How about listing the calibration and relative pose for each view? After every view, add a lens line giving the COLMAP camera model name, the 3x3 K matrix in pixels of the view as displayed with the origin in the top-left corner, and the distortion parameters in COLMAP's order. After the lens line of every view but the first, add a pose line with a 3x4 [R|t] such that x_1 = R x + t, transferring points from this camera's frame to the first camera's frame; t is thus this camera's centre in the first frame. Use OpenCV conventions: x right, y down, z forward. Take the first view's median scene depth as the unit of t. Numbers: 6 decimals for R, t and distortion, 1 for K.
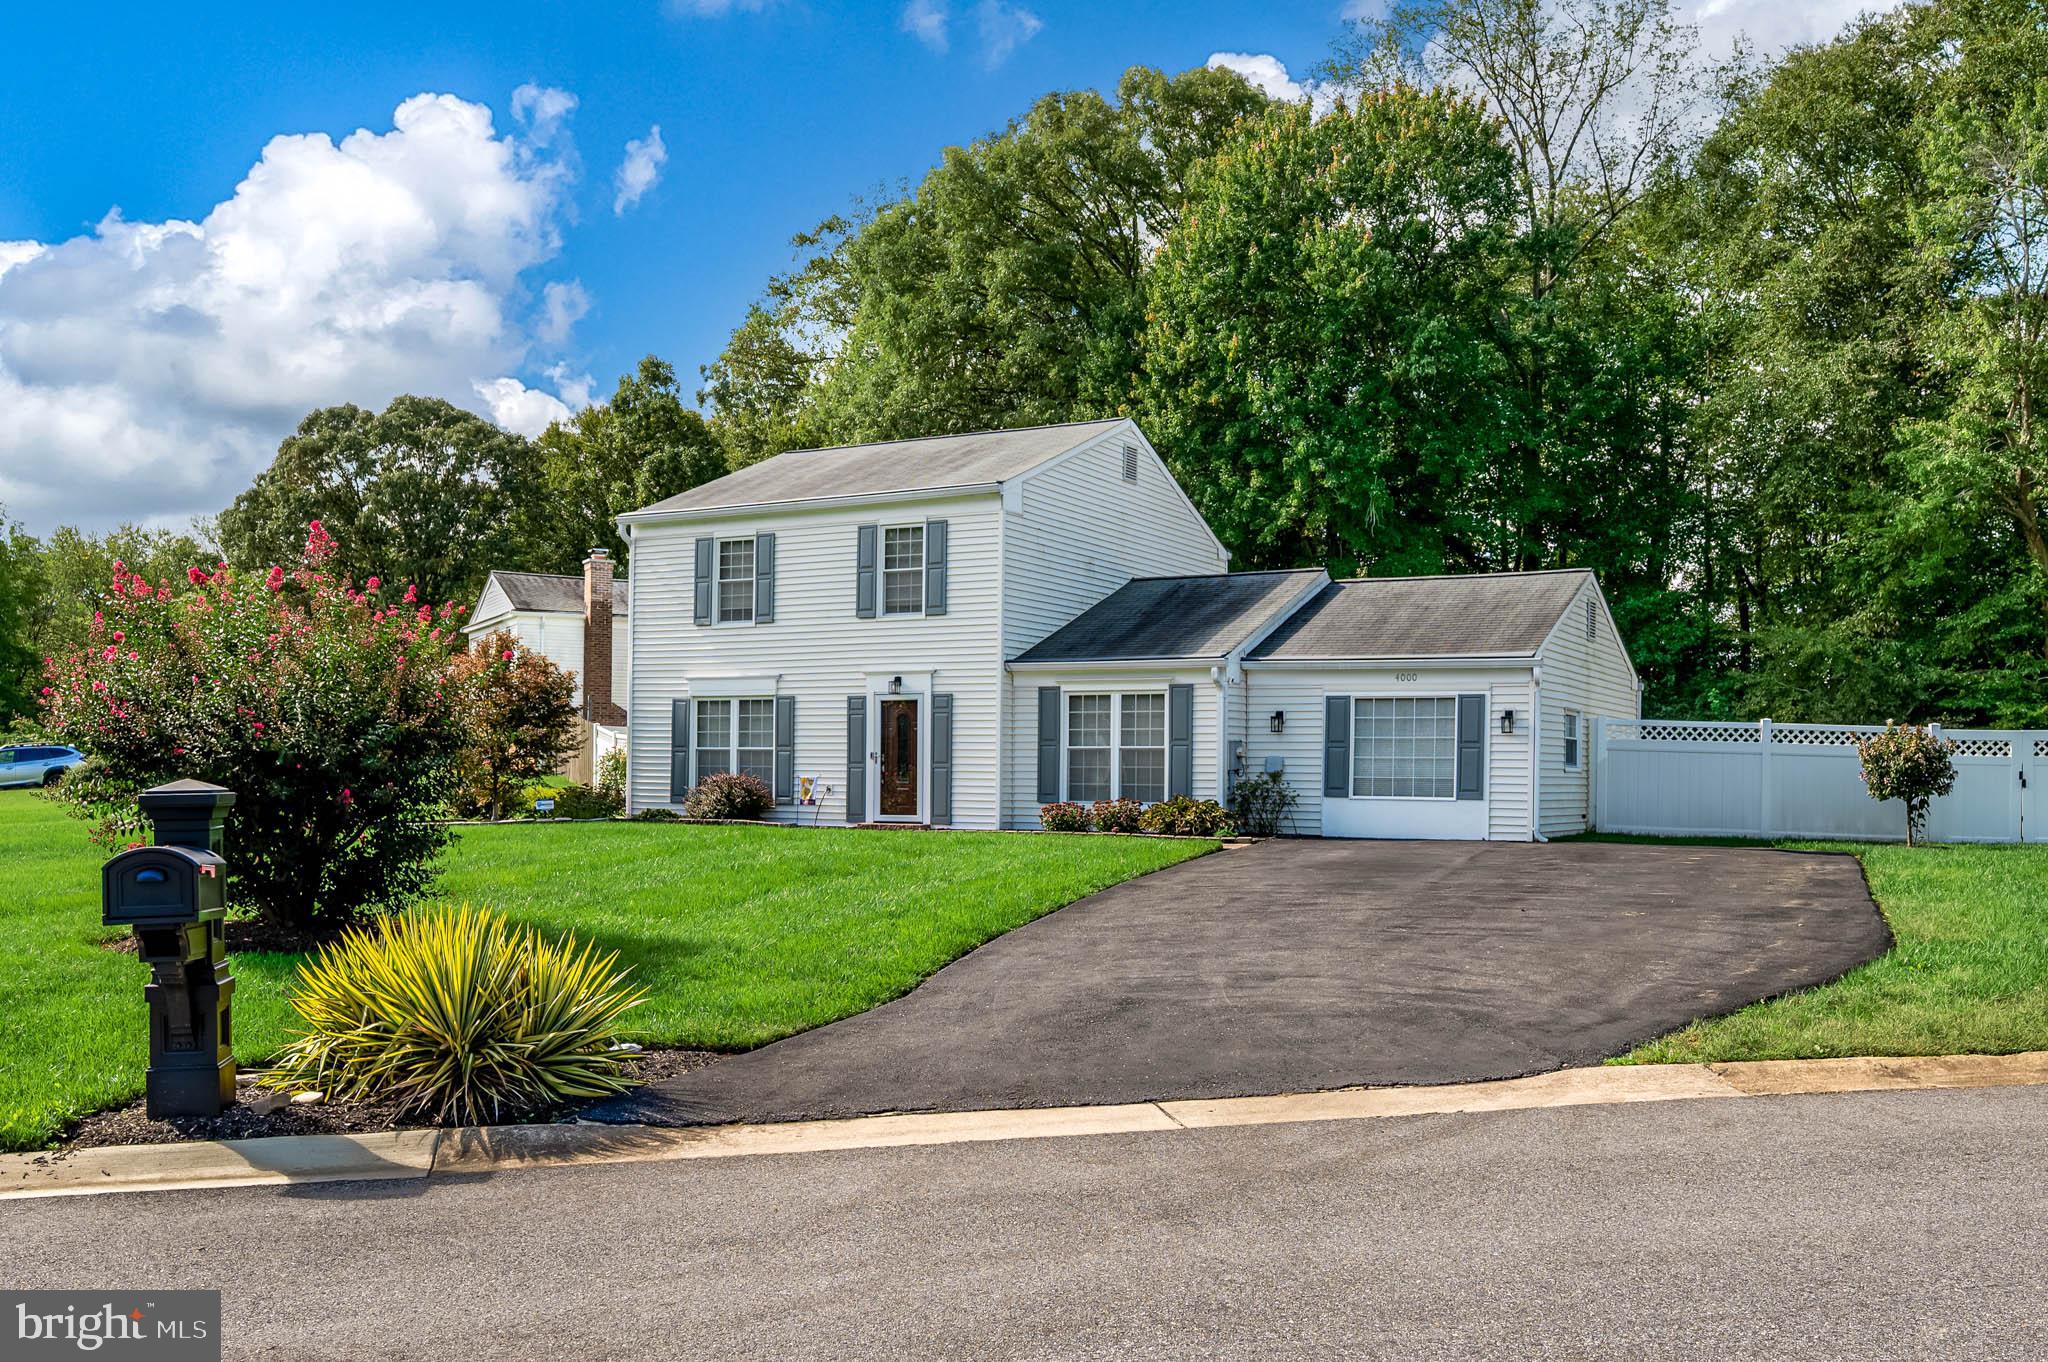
lens RADIAL K [[1786.1, 0, 1071.9], [0, 1786.1, 769.7], [0, 0, 1]] dist [0.000558, 0.000775]
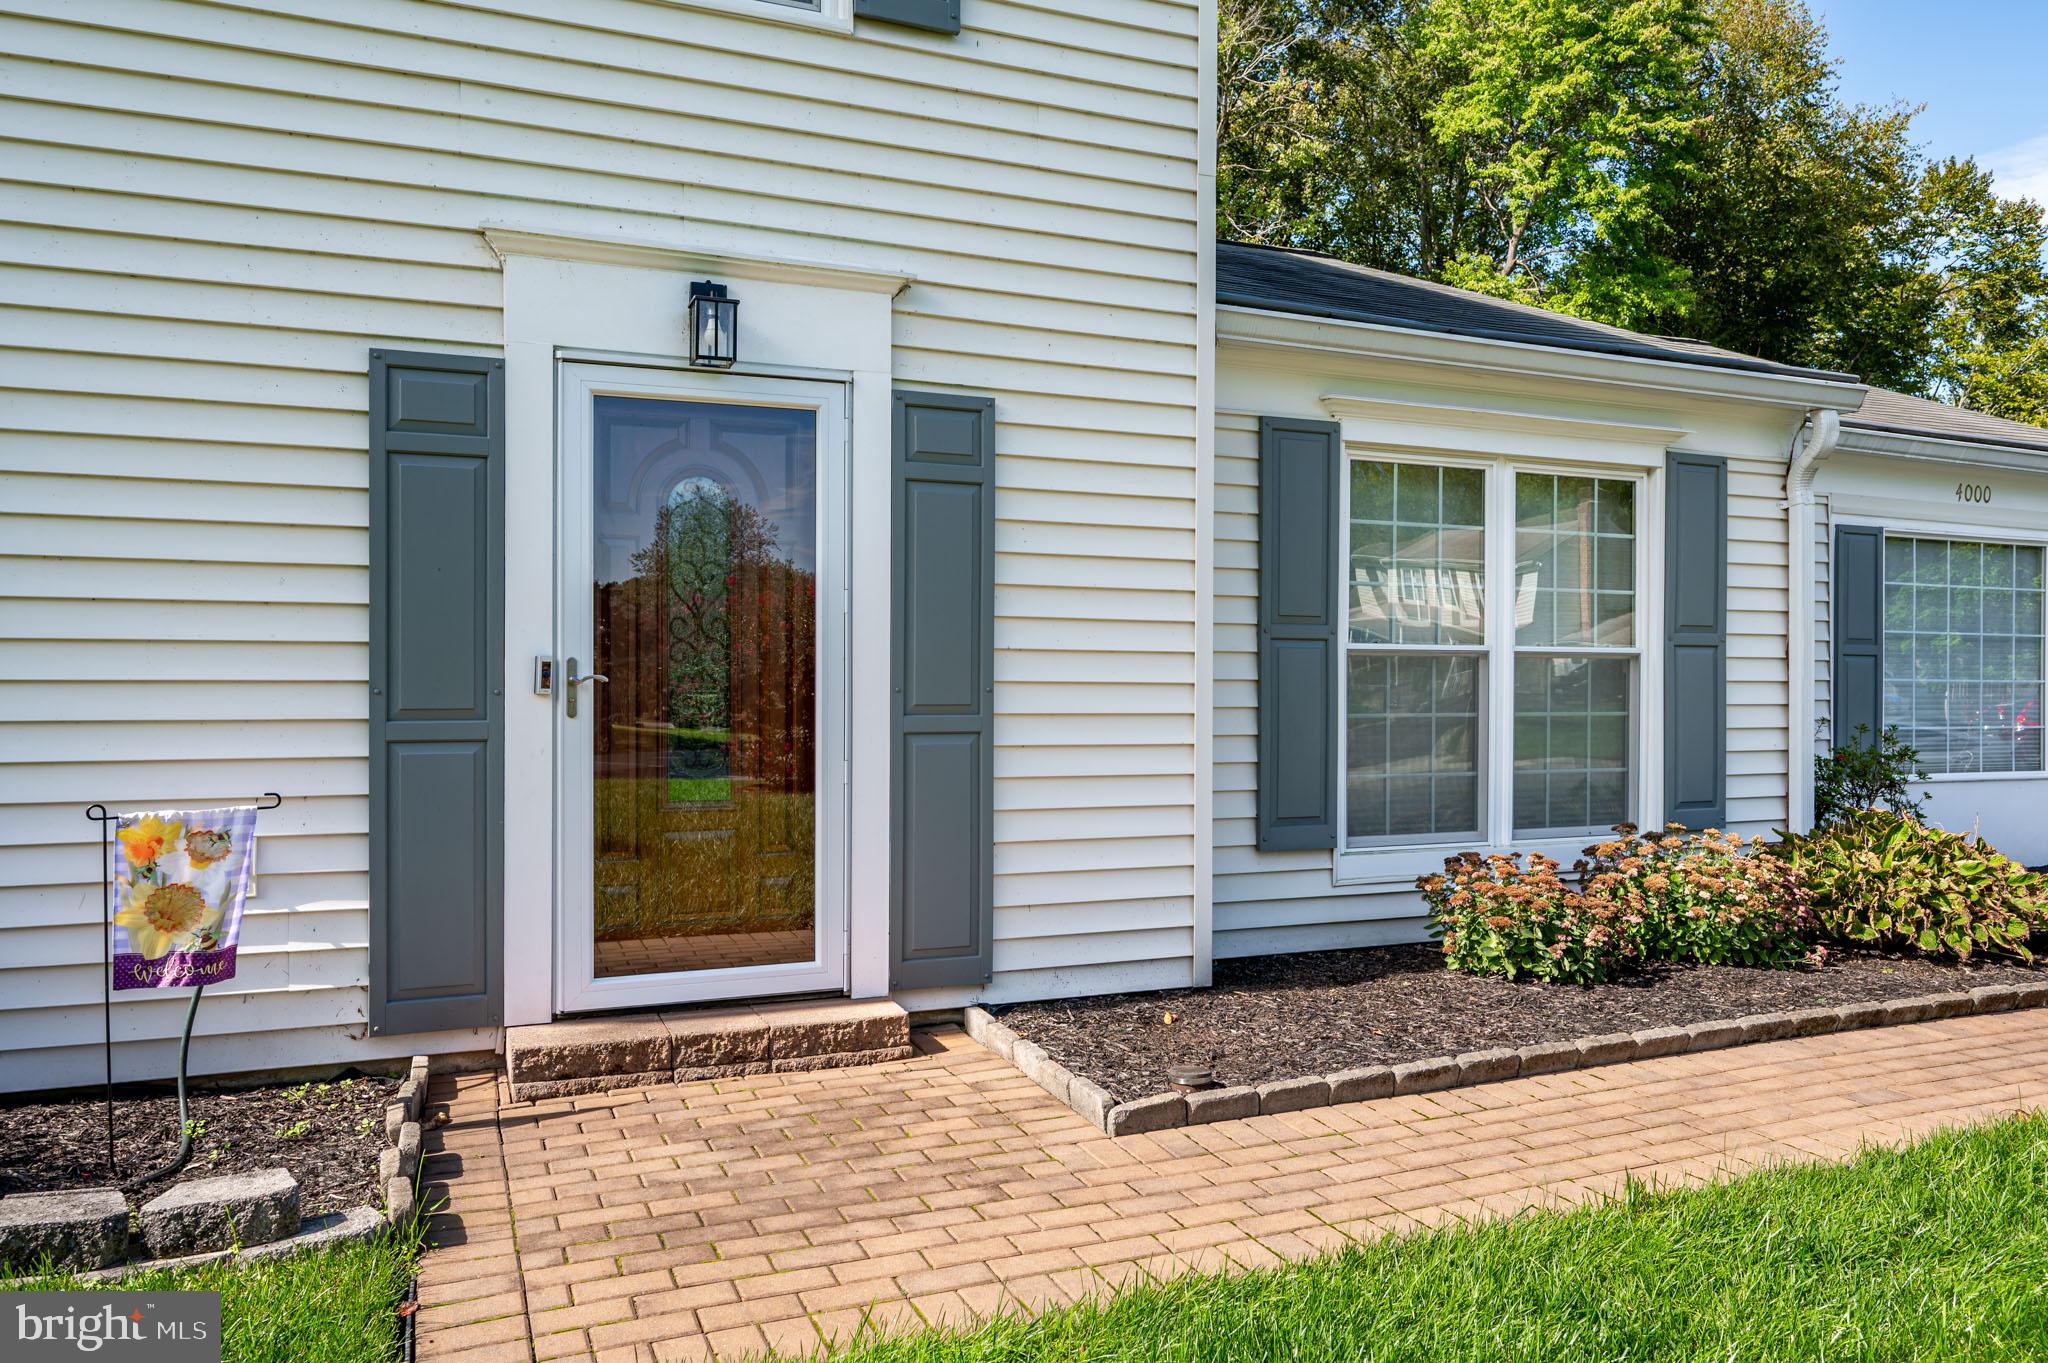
lens RADIAL K [[1431.5, 0, 1025.8], [0, 1431.5, 676.3], [0, 0, 1]] dist [0.000014, 0.001584]
pose [[0.633997, -0.007382, 0.773300, -0.193221], [-0.005499, 0.999886, 0.014053, -0.009985], [-0.773316, -0.013162, 0.633885, 0.840123]]
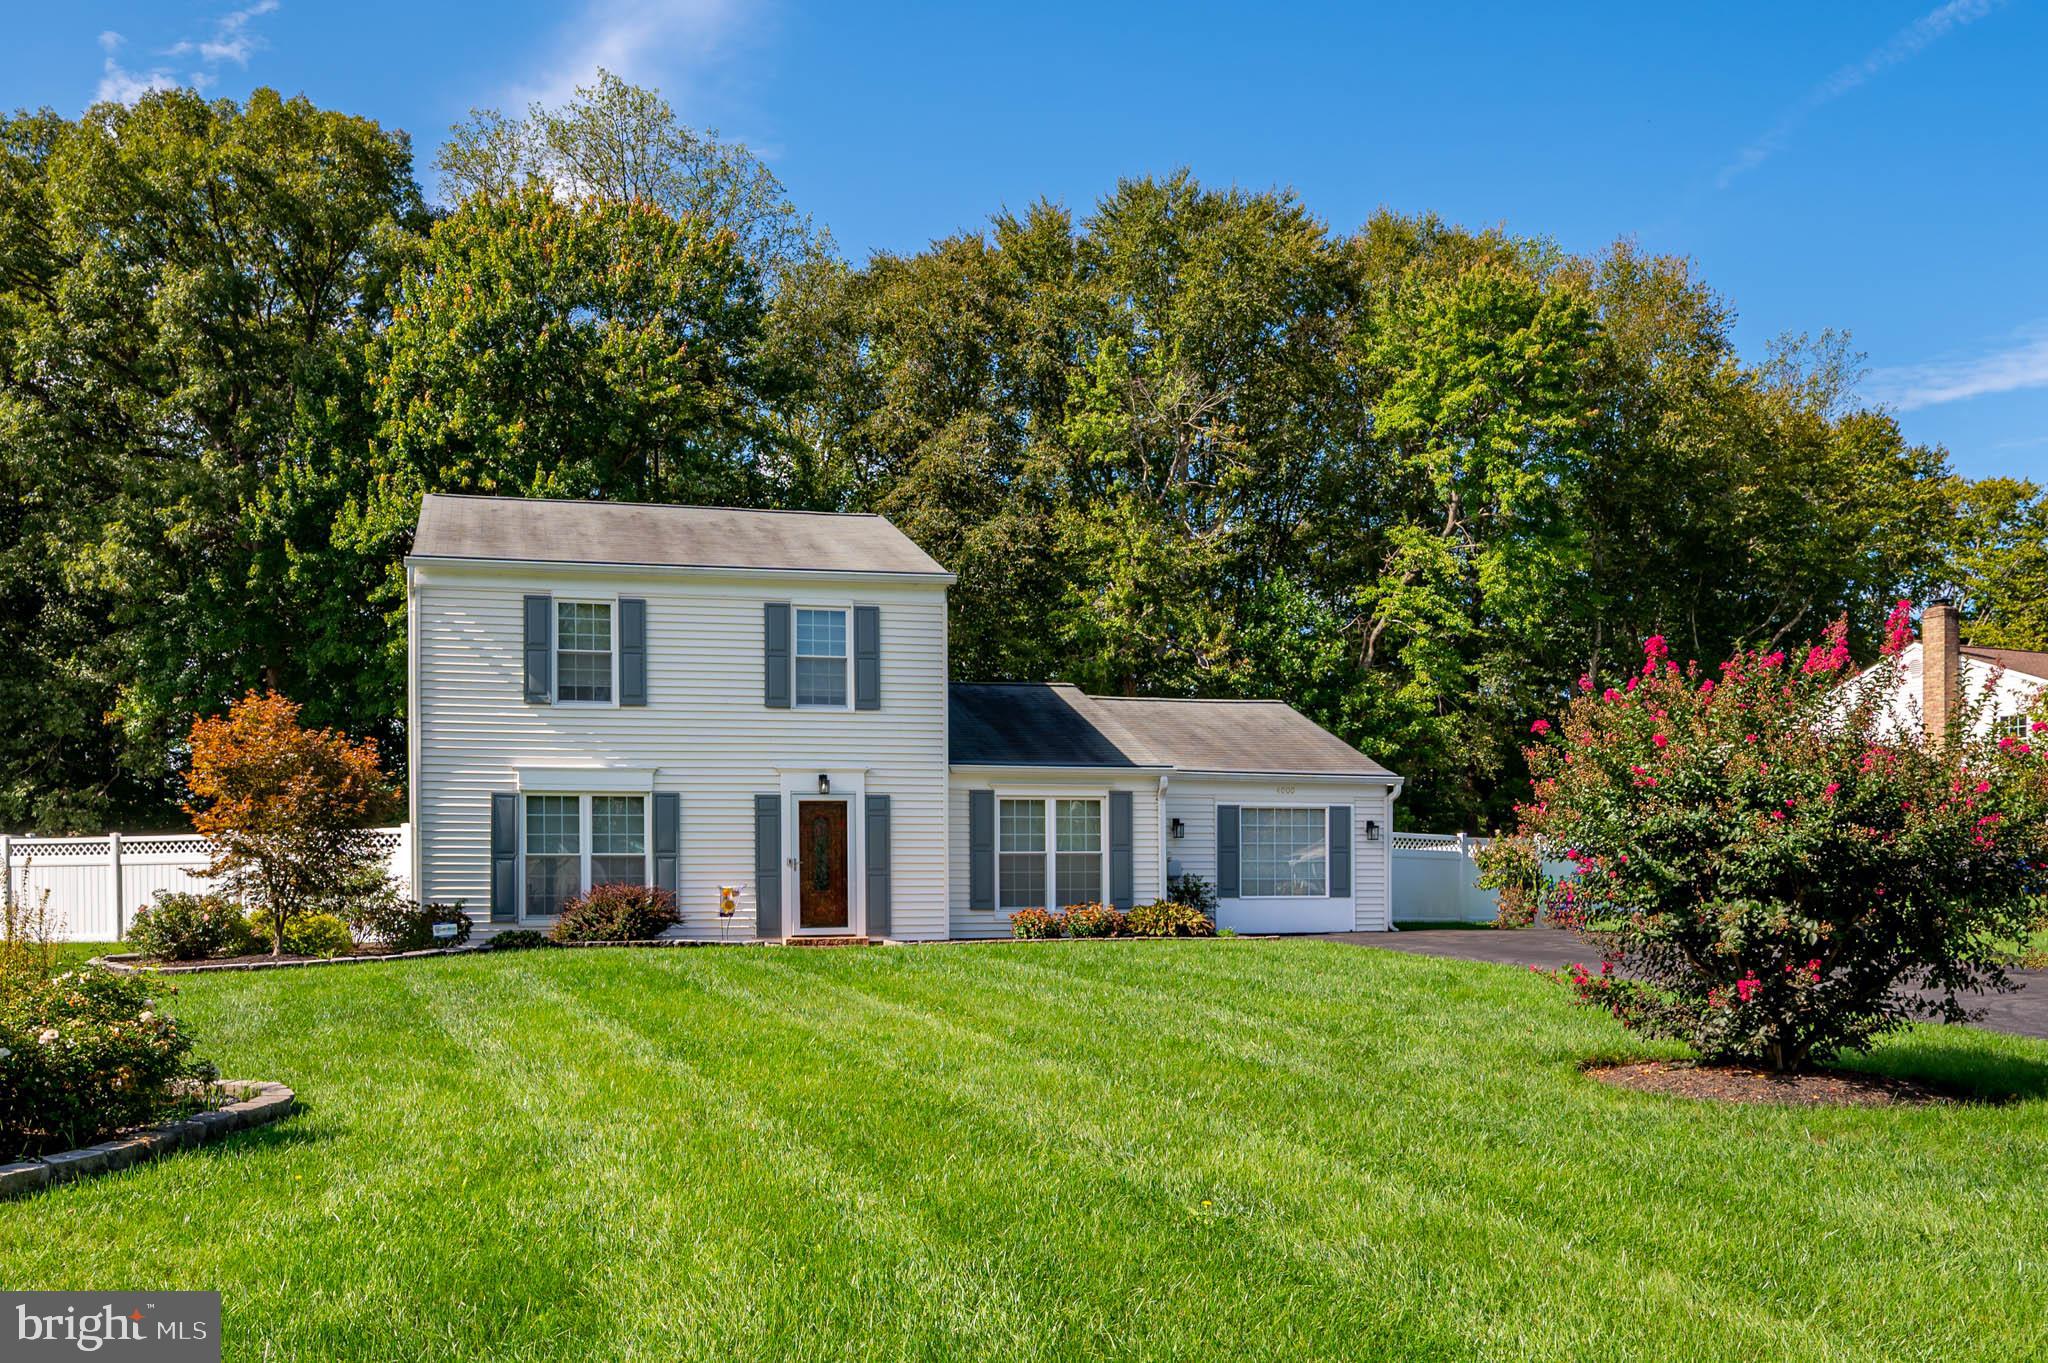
lens RADIAL K [[1672.4, 0, 906.0], [0, 1672.4, 879.1], [0, 0, 1]] dist [-0.001169, -0.014910]
pose [[0.737862, -0.012926, 0.674828, -0.617683], [0.008537, 0.999915, 0.009819, -0.006937], [-0.674898, -0.001484, 0.737909, 0.334316]]
